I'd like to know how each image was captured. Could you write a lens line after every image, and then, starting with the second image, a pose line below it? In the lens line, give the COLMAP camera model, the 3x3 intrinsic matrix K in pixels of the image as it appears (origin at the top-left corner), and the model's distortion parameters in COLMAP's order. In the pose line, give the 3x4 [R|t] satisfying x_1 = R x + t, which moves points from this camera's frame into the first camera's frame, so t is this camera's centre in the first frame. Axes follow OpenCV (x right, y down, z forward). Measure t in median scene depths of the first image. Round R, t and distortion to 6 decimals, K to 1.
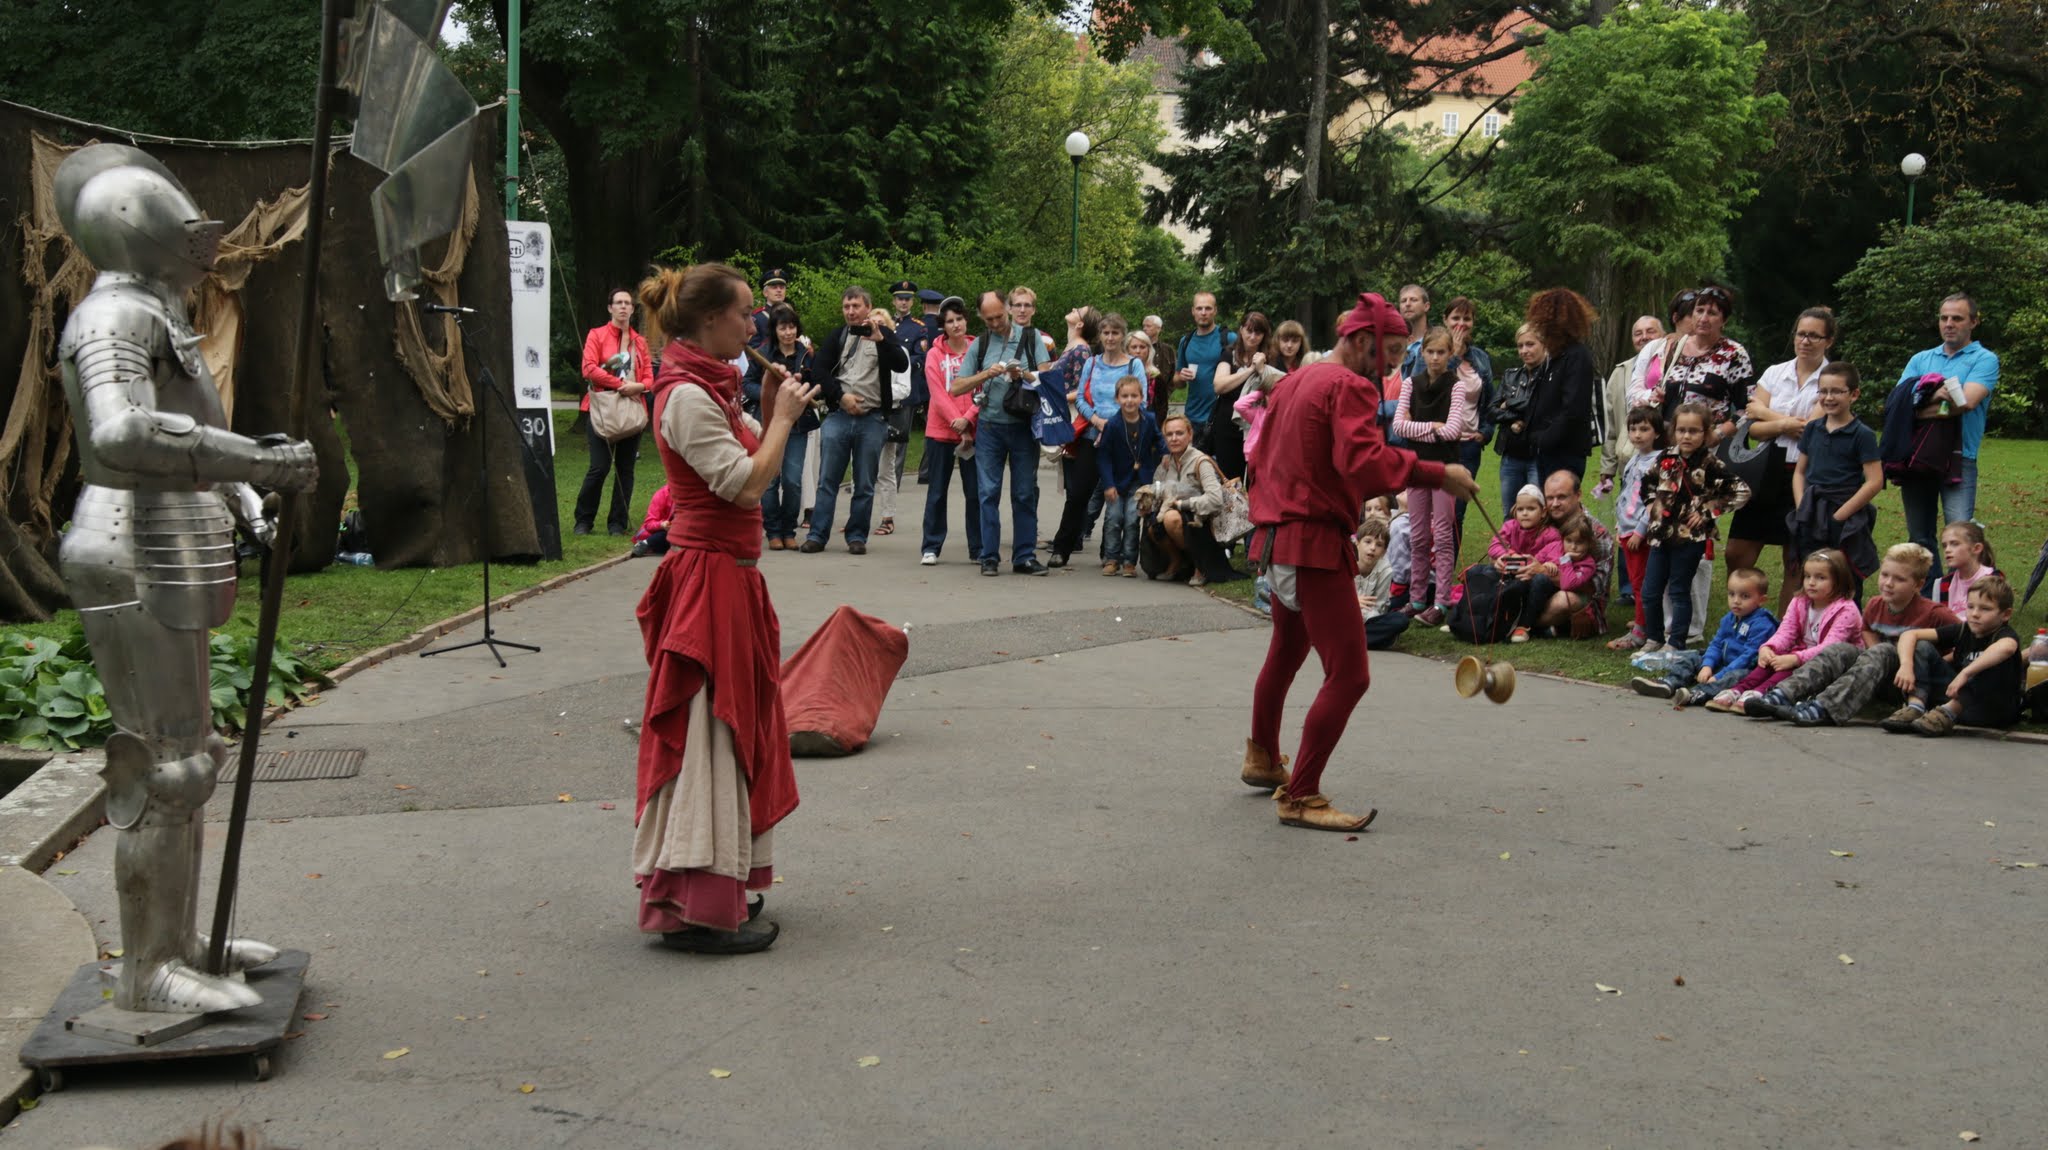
lens RADIAL K [[2504.9, 0, 1019.2], [0, 2504.9, 572.7], [0, 0, 1]] dist [0.023238, 0.174056]
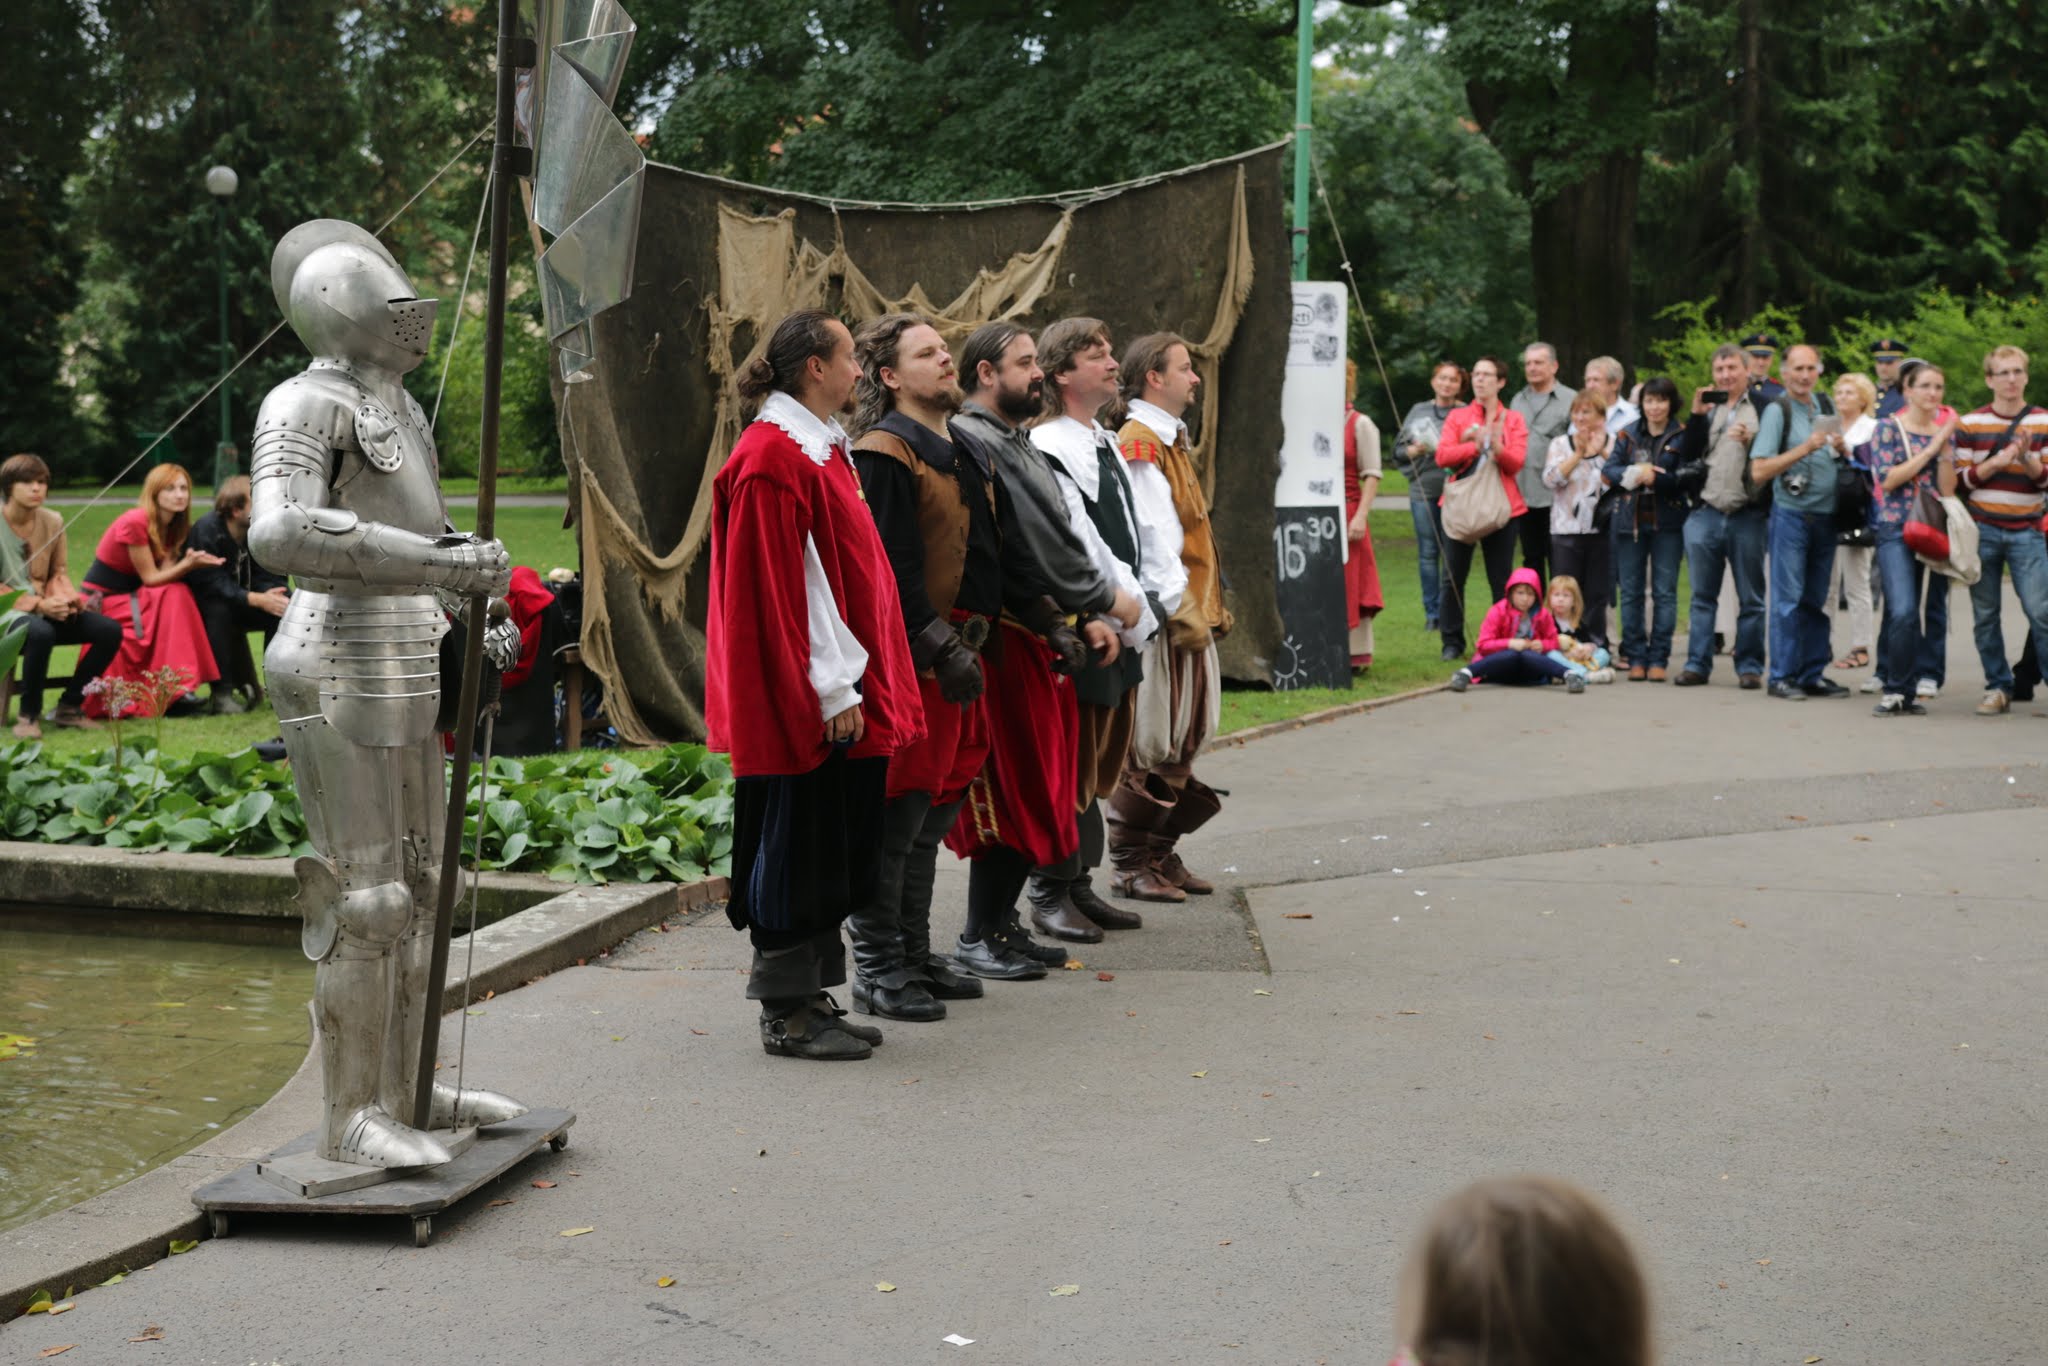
lens RADIAL K [[3078.3, 0, 1024.0], [0, 3078.3, 683.0], [0, 0, 1]] dist [0.099936, 0.149005]
pose [[0.921690, 0.018042, -0.387508, 0.053517], [-0.021424, 0.999761, -0.004409, -0.000080], [0.387336, 0.012365, 0.921856, 0.008967]]
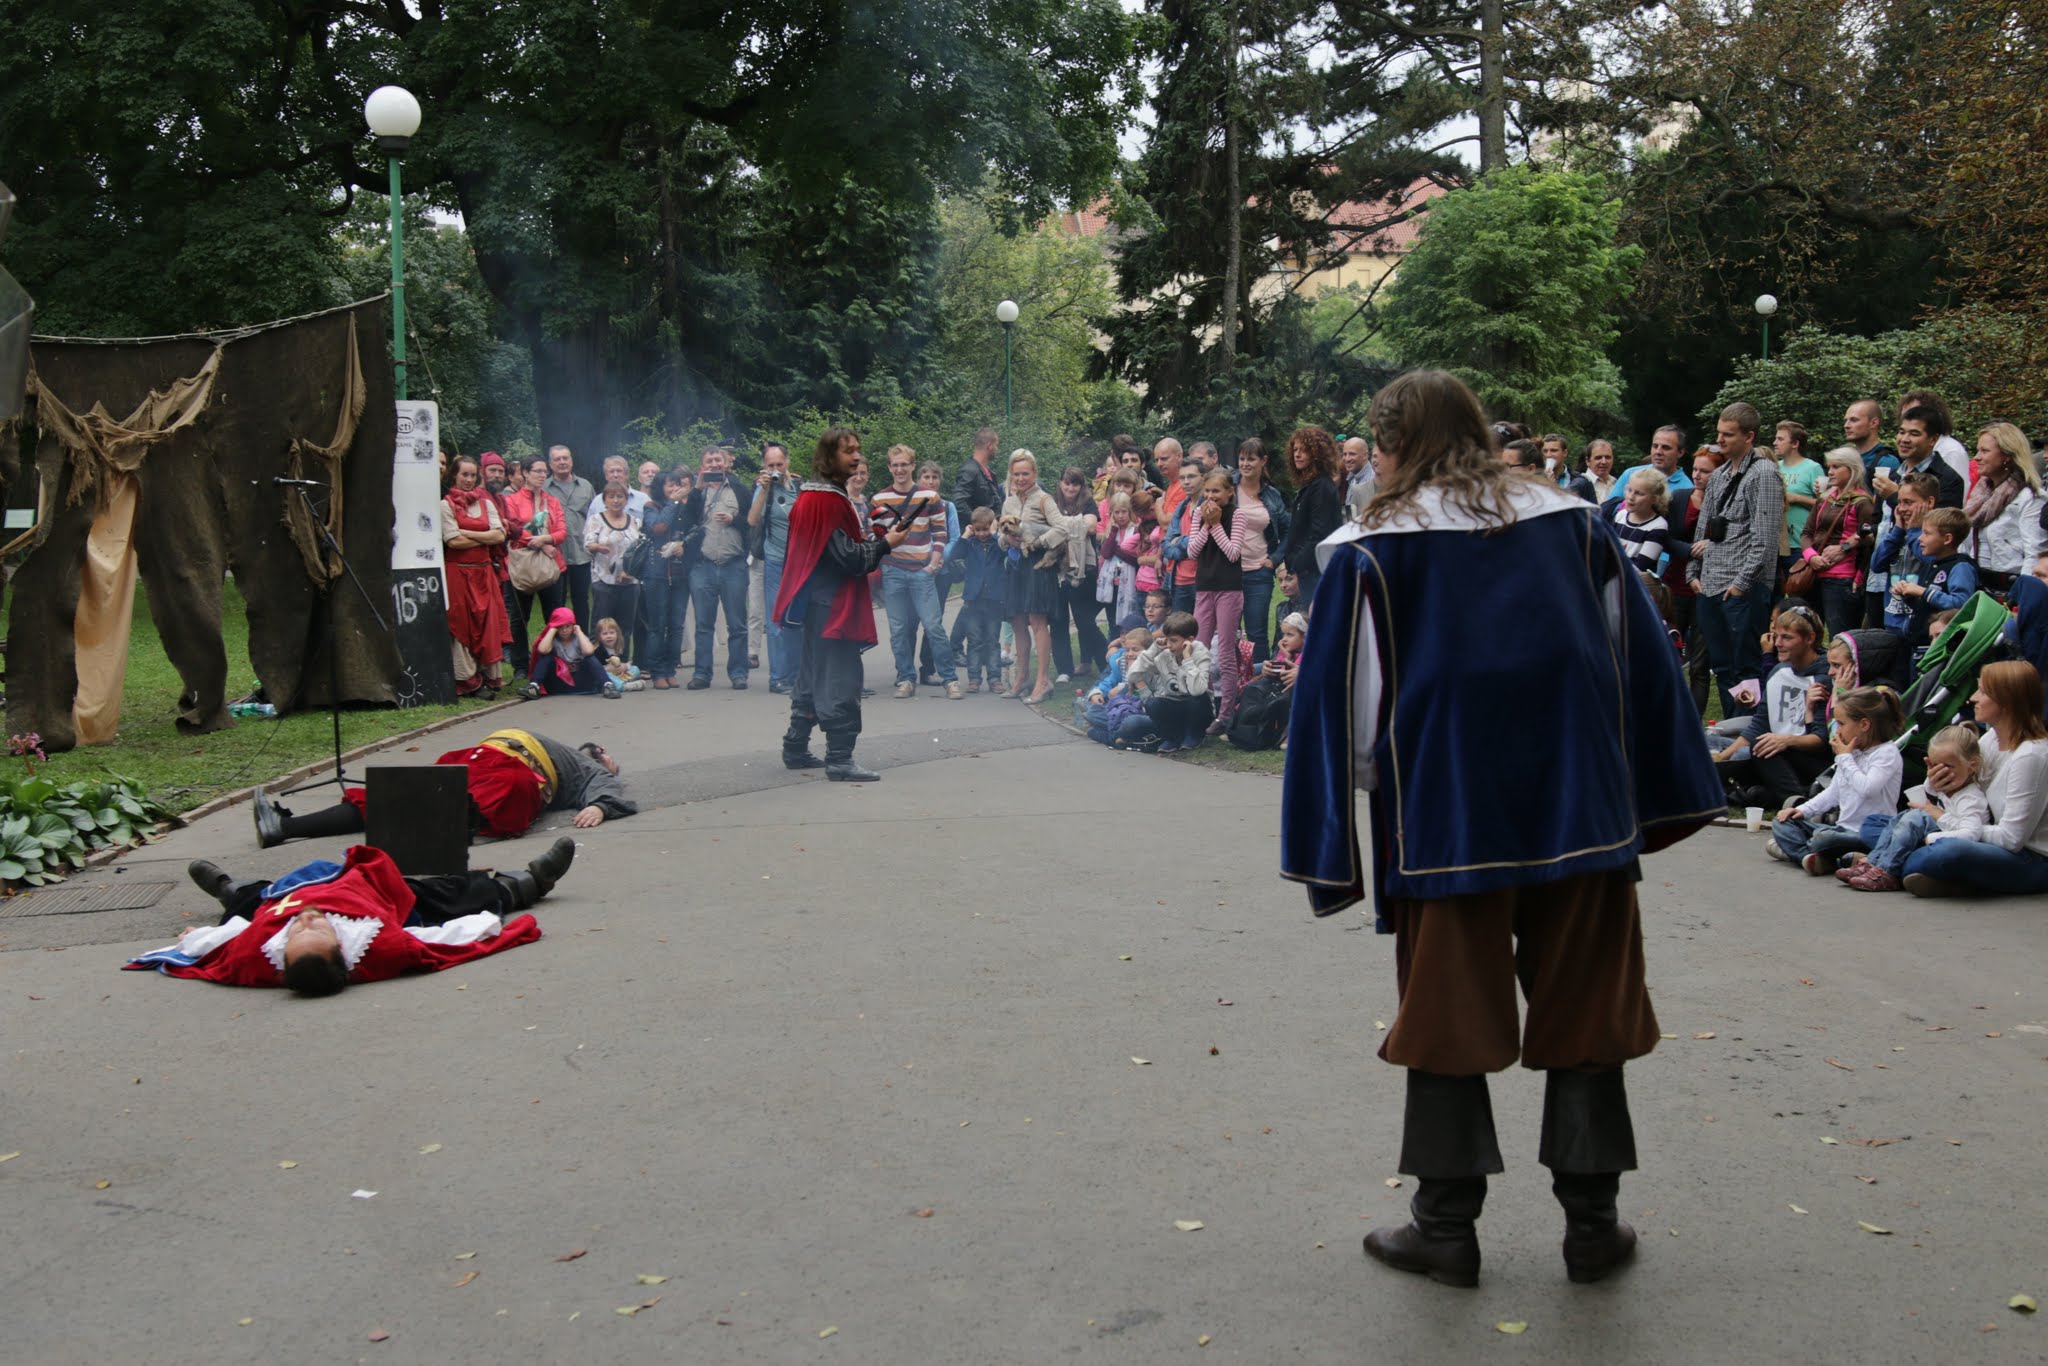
lens RADIAL K [[2269.3, 0, 1024.0], [0, 2269.3, 683.0], [0, 0, 1]] dist [-0.014269, 0.188634]
pose [[0.999367, -0.034461, -0.008857, 0.036697], [0.034395, 0.999380, -0.007473, 0.000887], [0.009109, 0.007164, 0.999933, -0.000738]]
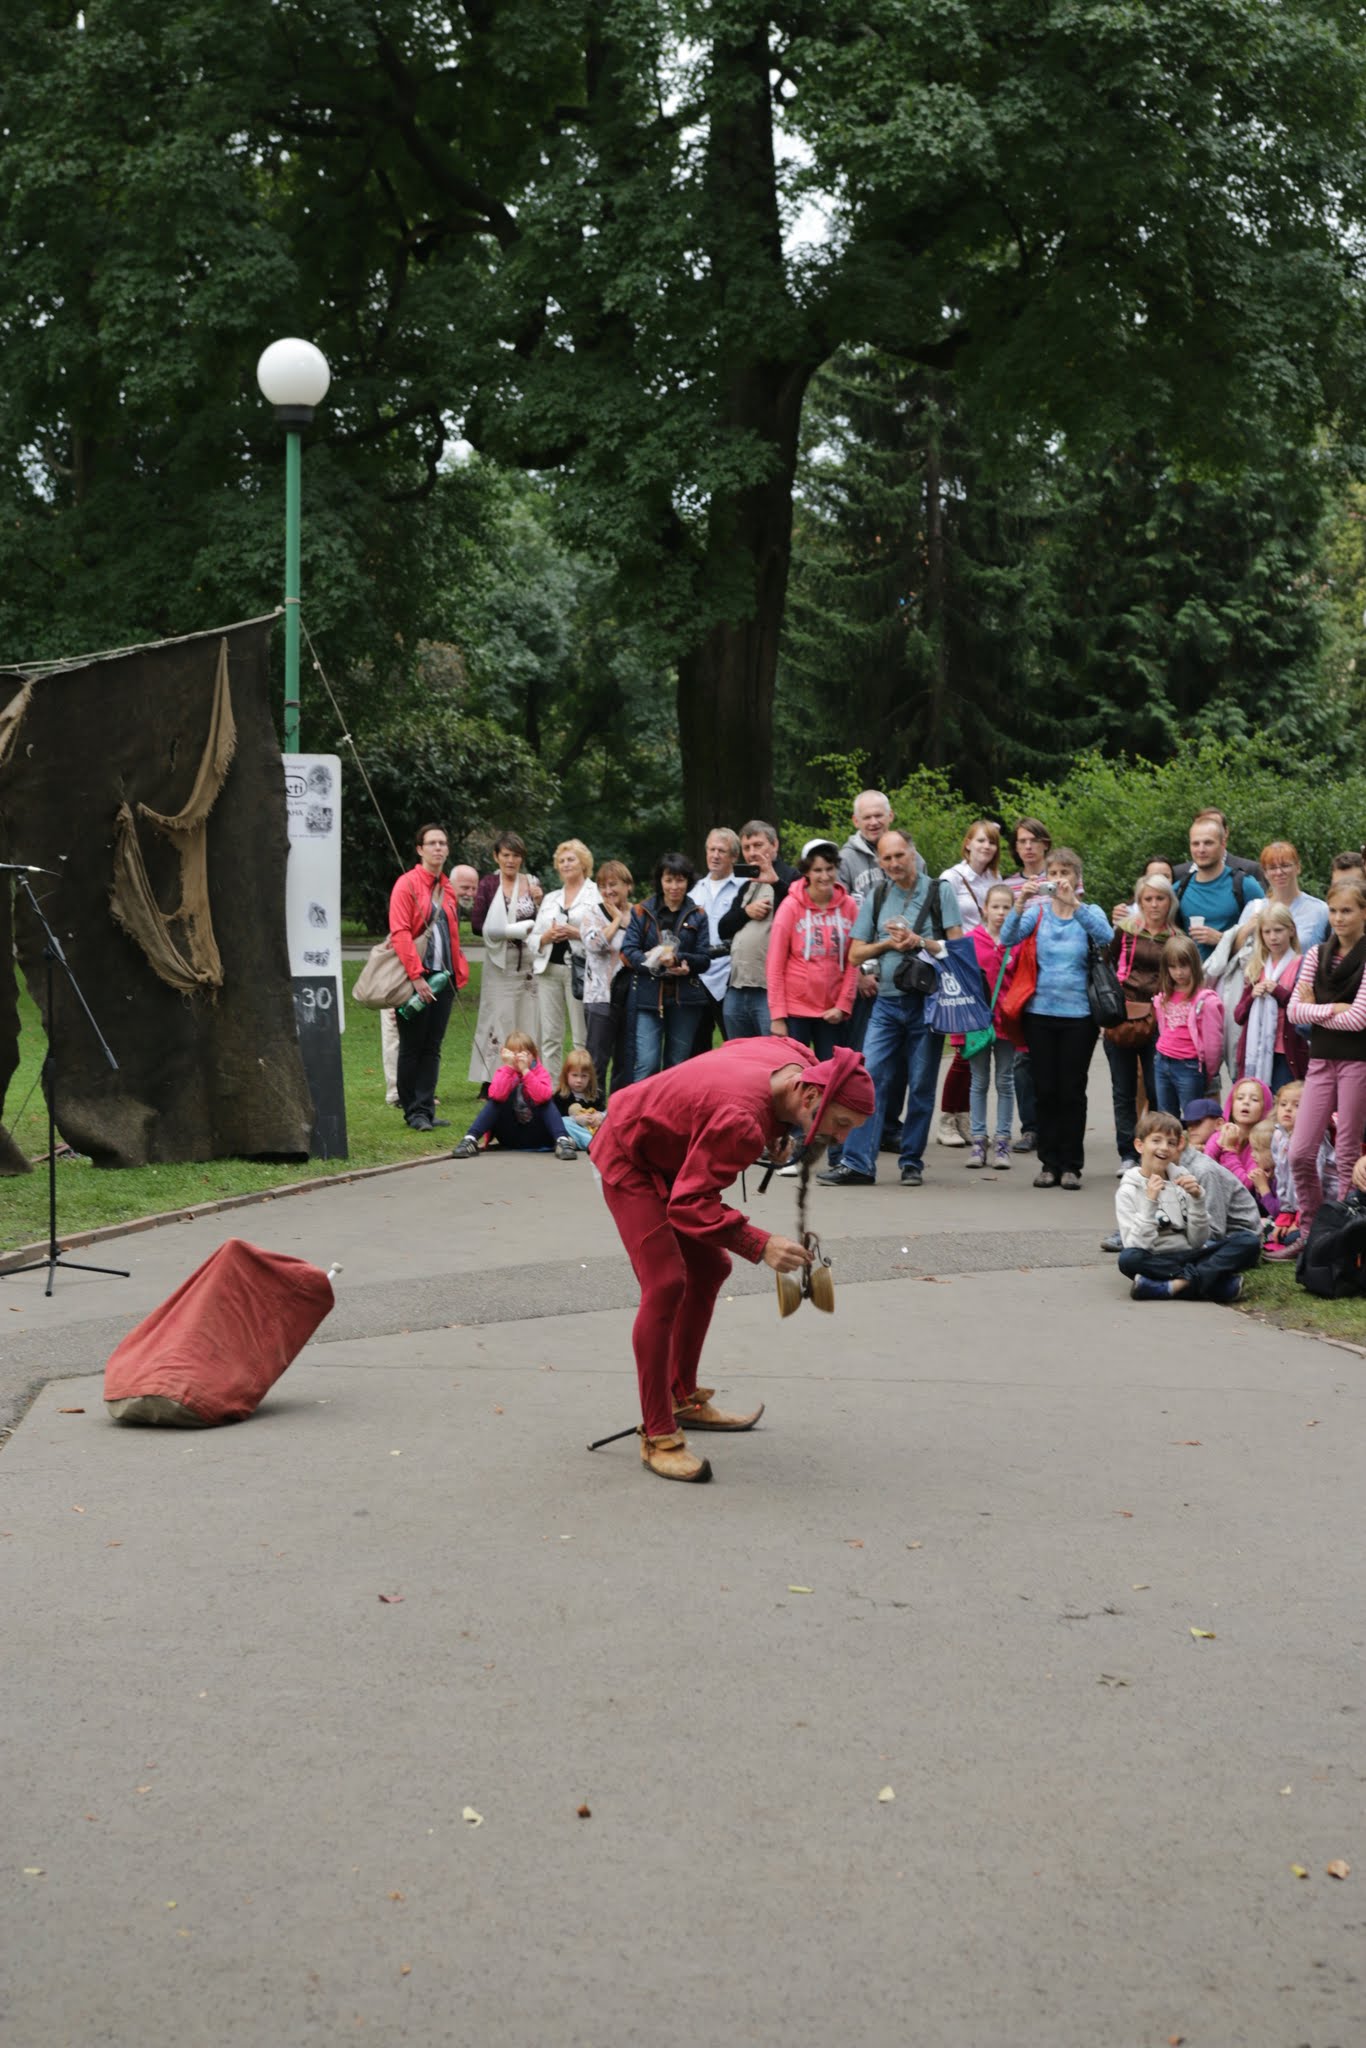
lens RADIAL K [[3066.7, 0, 683.0], [0, 3066.7, 1024.0], [0, 0, 1]] dist [0.084826, 0.199176]
pose [[0.956700, 0.003230, -0.291059, 0.104538], [-0.014860, 0.999176, -0.037759, -0.006098], [0.290697, 0.040449, 0.955960, 0.027723]]
